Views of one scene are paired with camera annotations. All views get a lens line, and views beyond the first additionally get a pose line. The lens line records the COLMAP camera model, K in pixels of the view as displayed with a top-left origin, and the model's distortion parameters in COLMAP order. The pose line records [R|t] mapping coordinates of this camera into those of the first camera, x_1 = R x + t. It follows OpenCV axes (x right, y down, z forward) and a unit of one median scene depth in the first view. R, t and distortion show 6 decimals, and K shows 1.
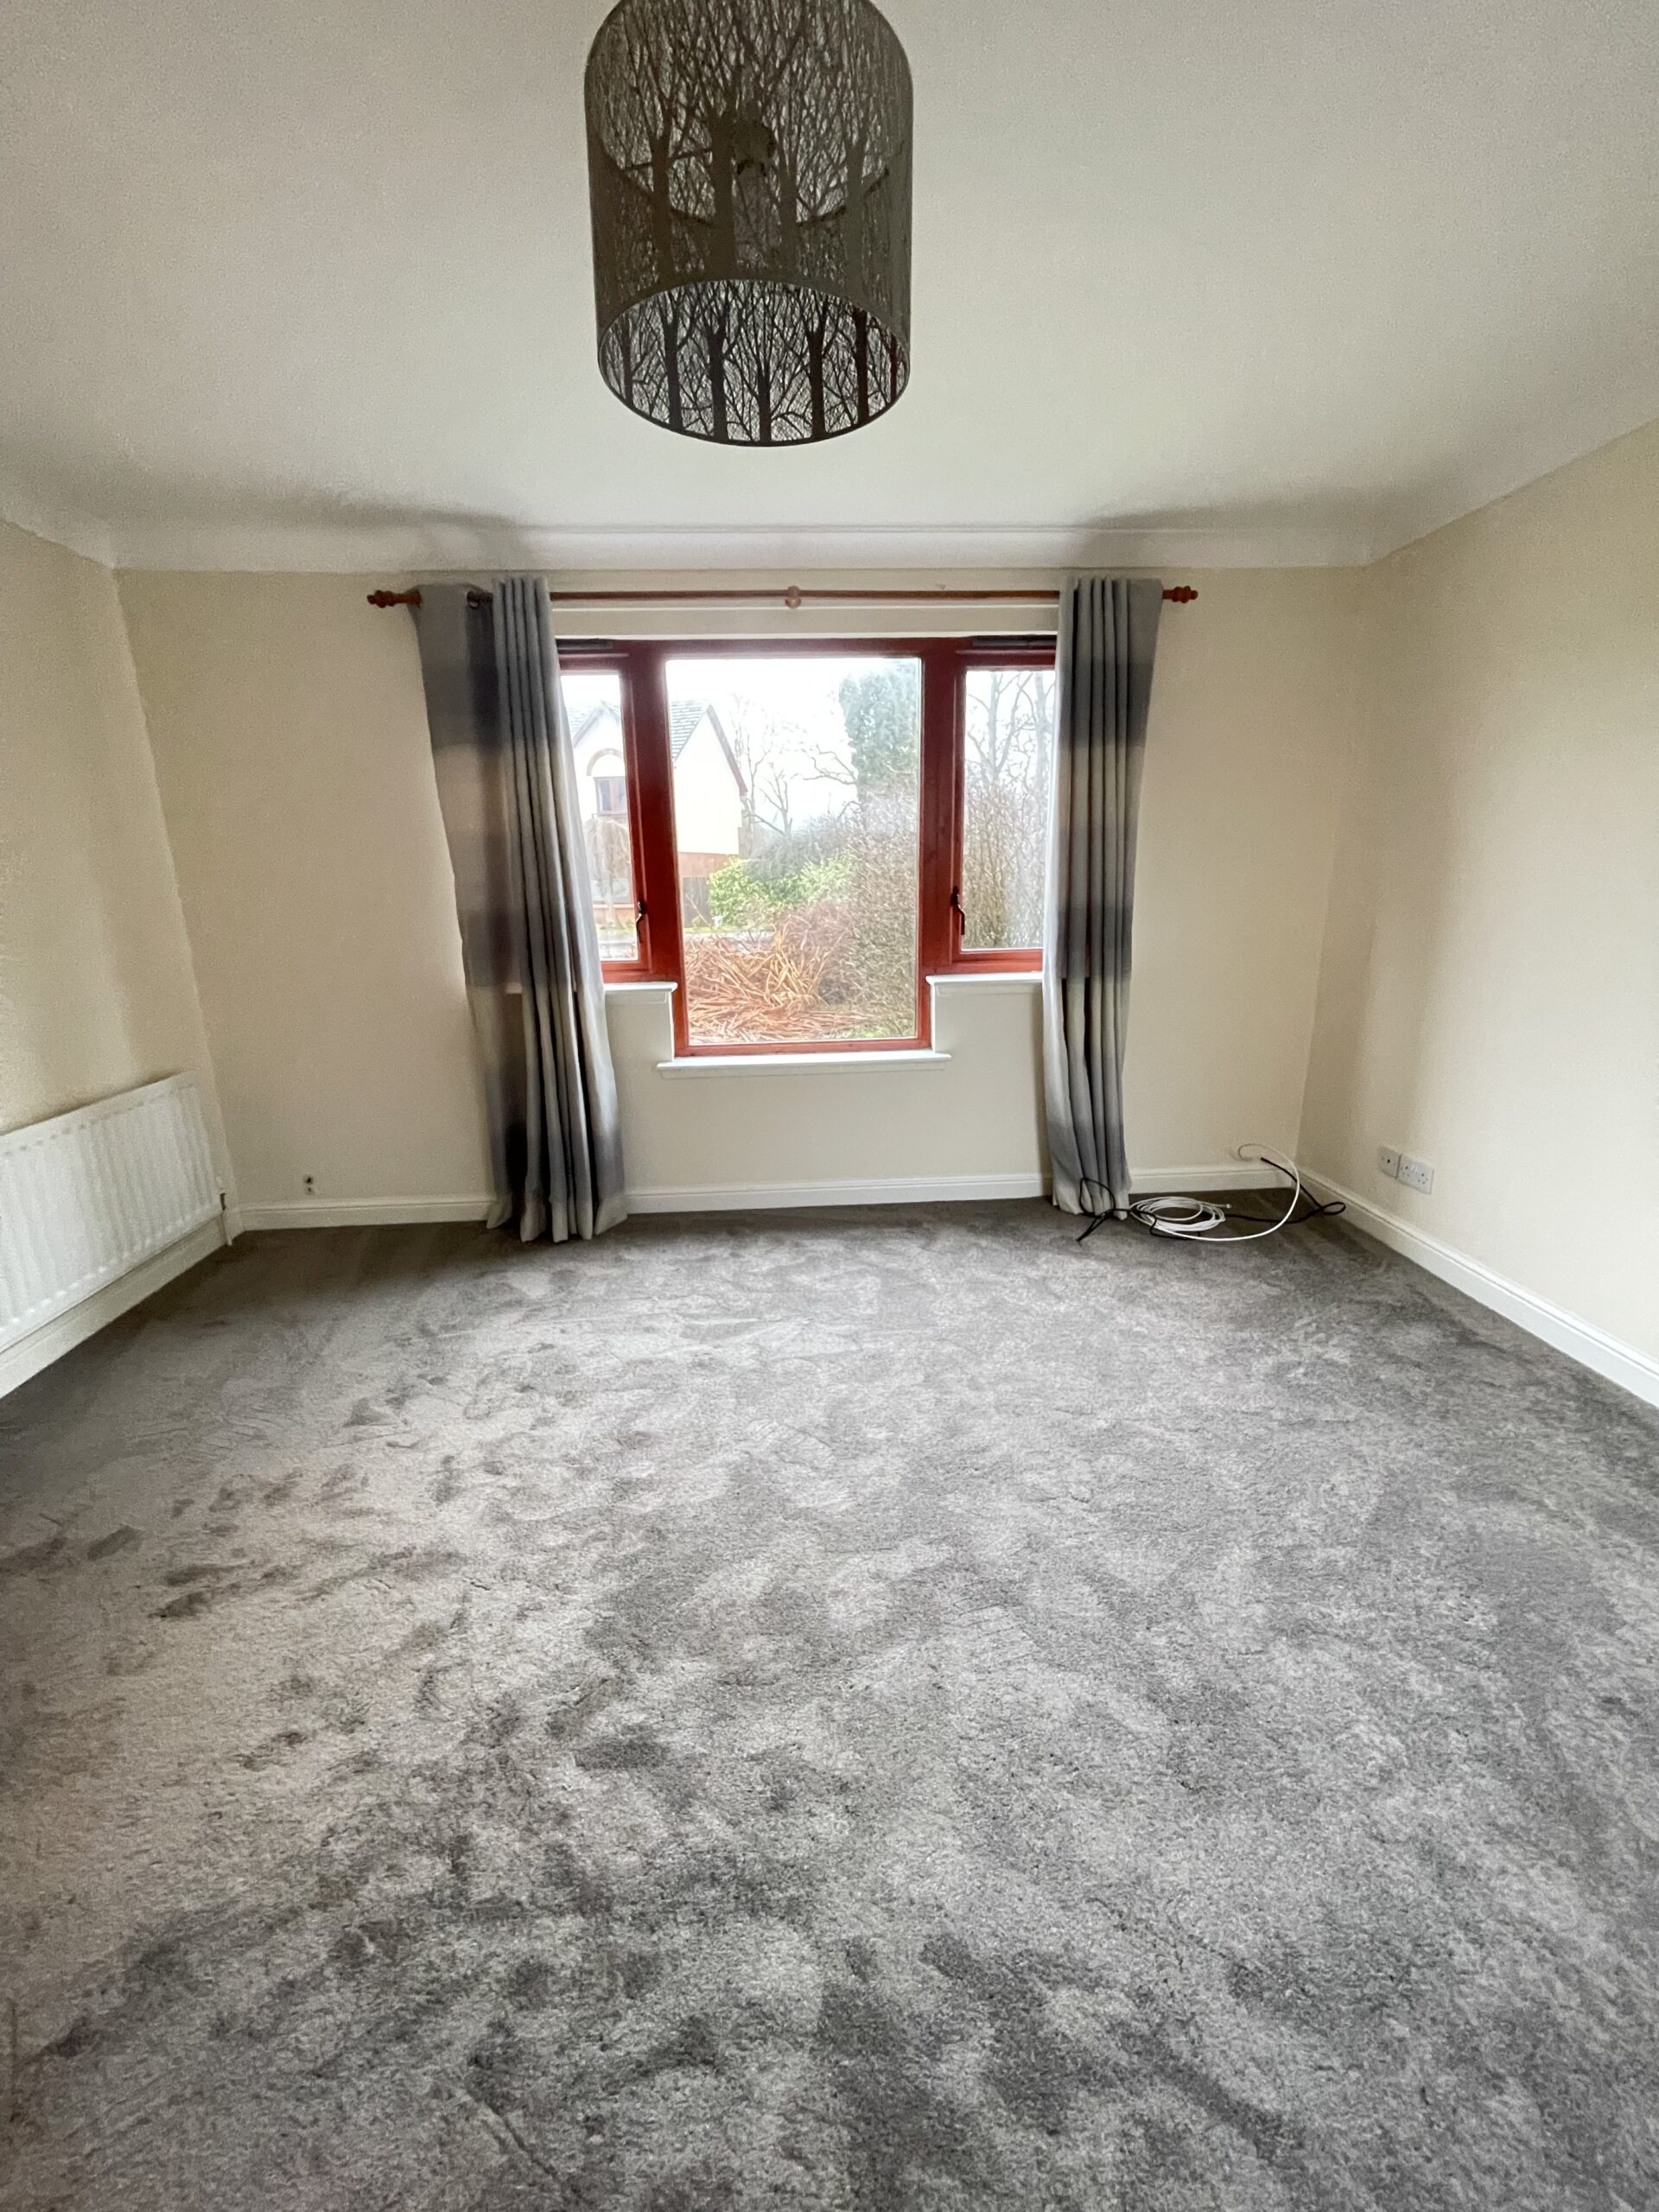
lens RADIAL K [[892.2, 0, 829.1], [0, 892.2, 1105.8], [0, 0, 1]] dist [-0.001155, -0.001185]
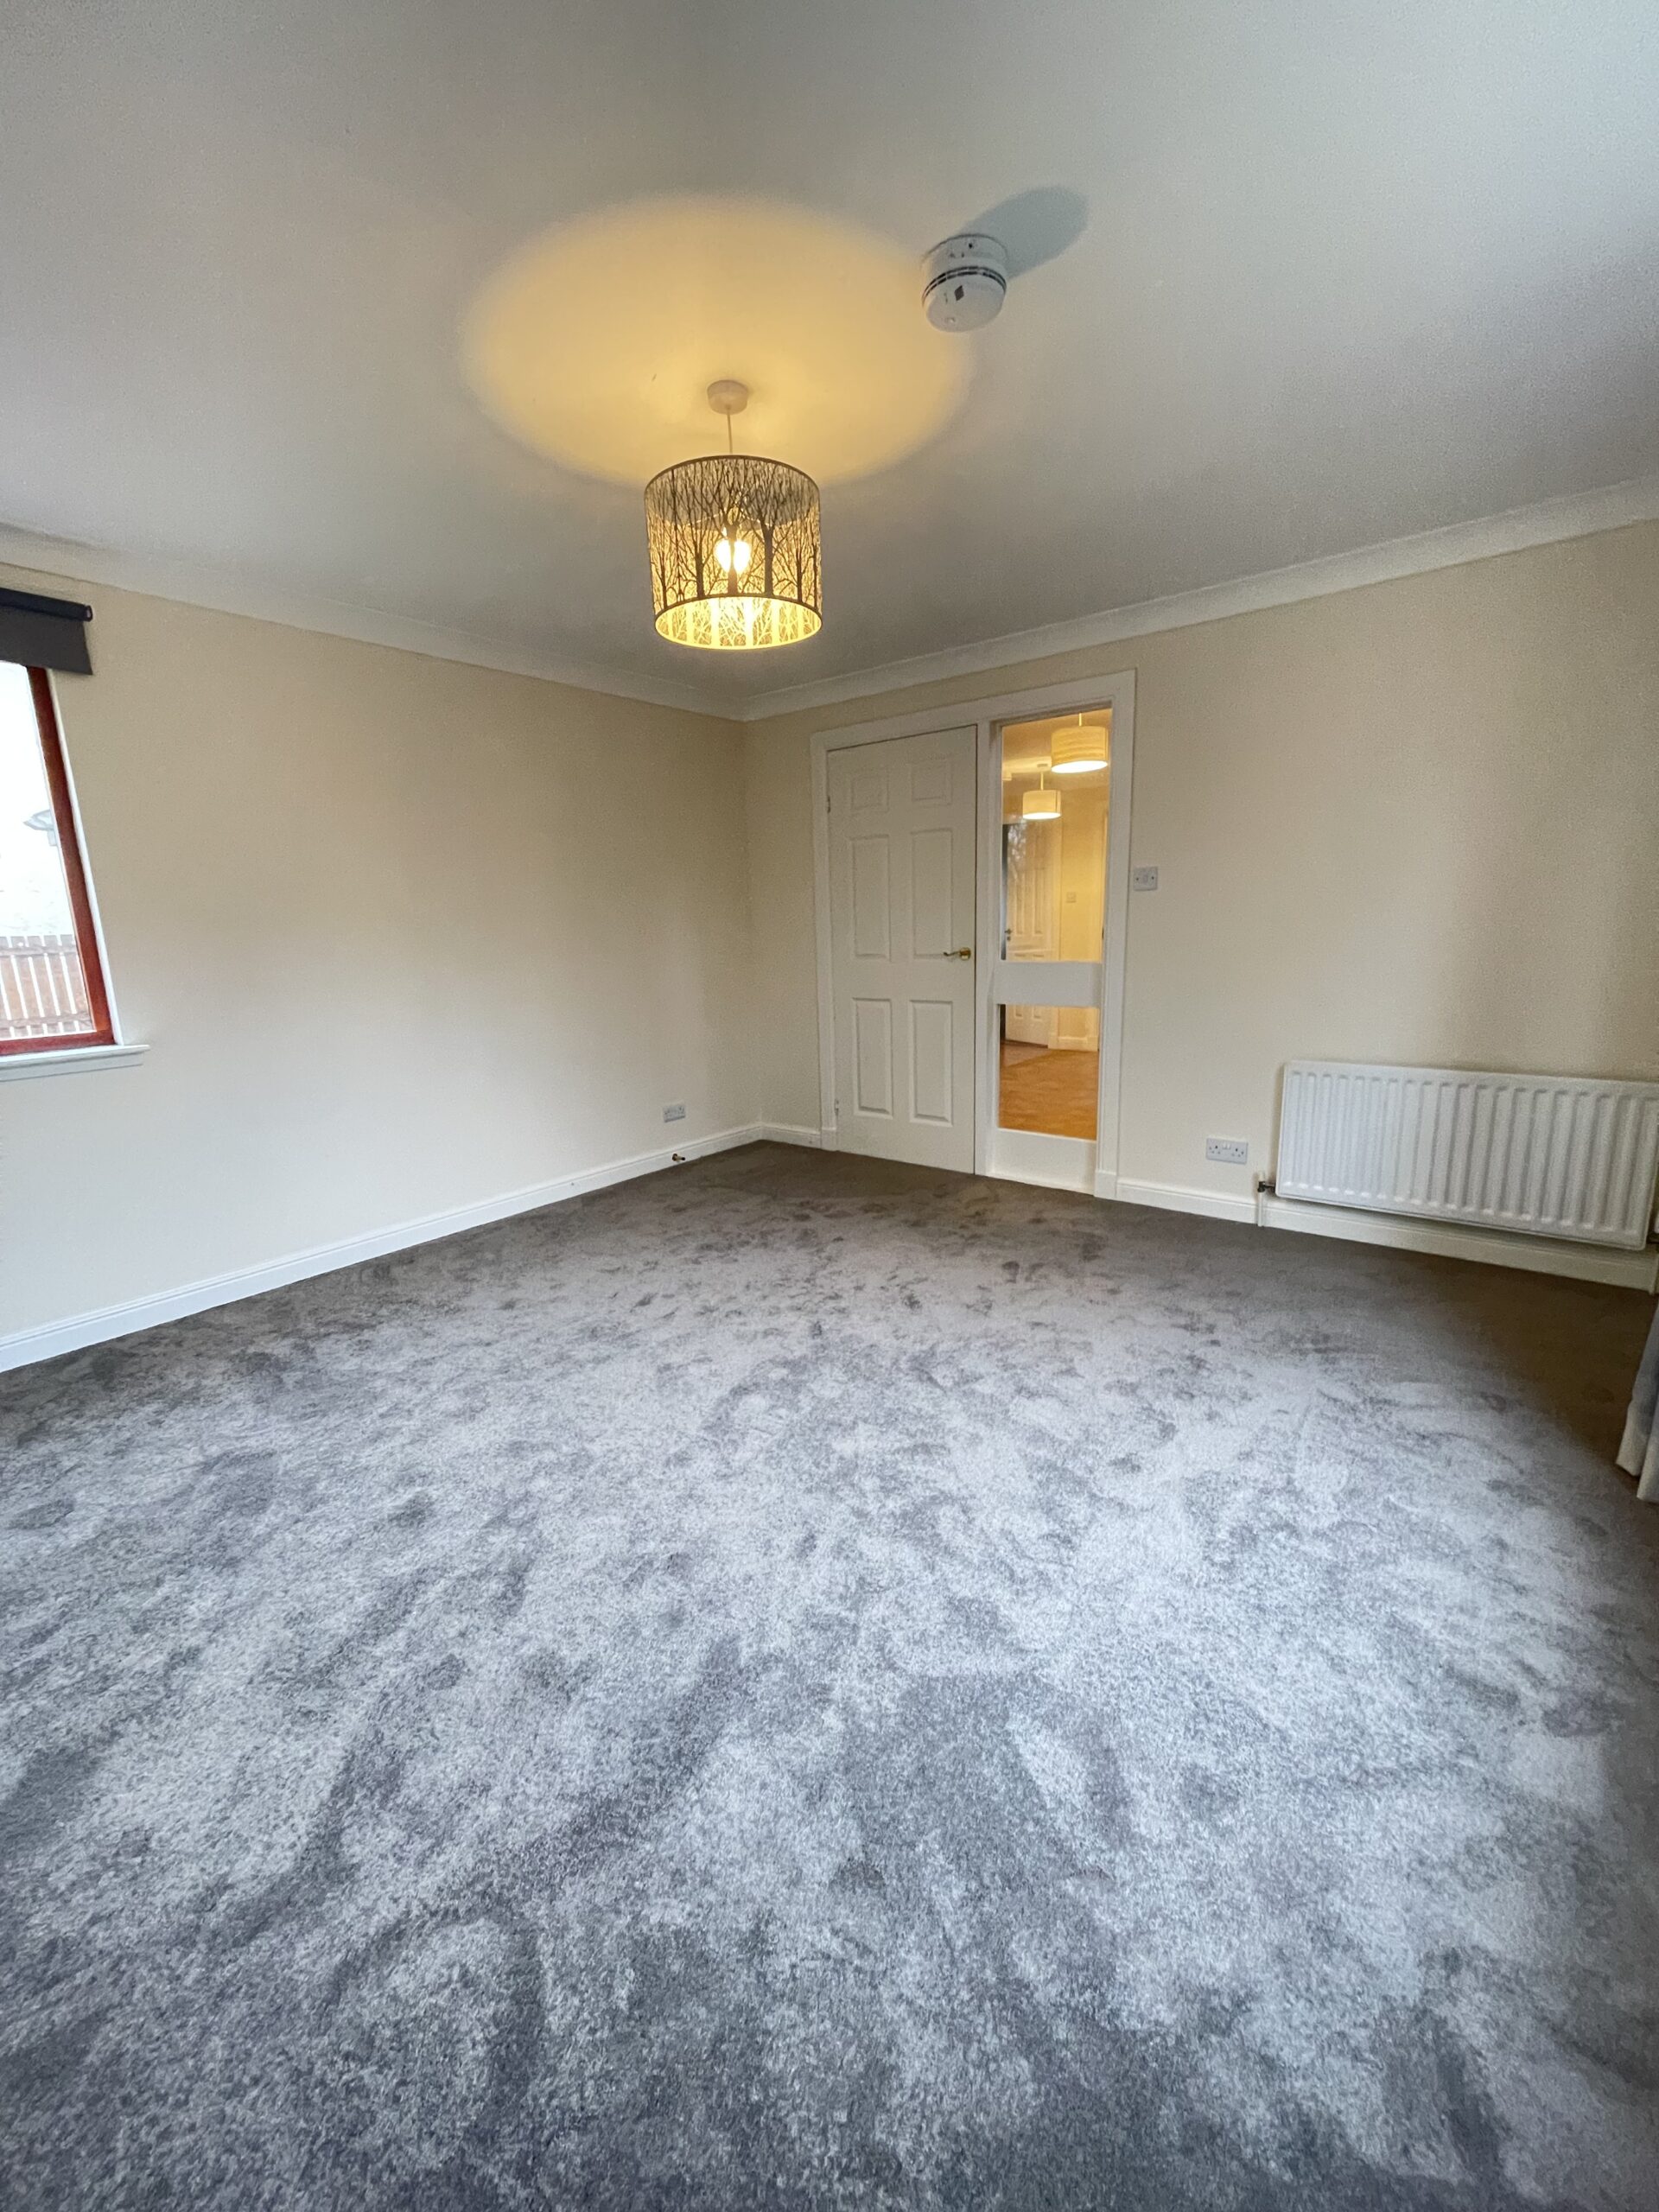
lens RADIAL K [[892.2, 0, 828.4], [0, 892.2, 1101.3], [0, 0, 1]] dist [-0.001155, -0.001185]
pose [[-0.664082, 0.198614, -0.720796, 0.621893], [-0.142533, 0.912759, 0.382827, -0.323807], [0.733948, 0.356965, -0.577838, 1.203962]]
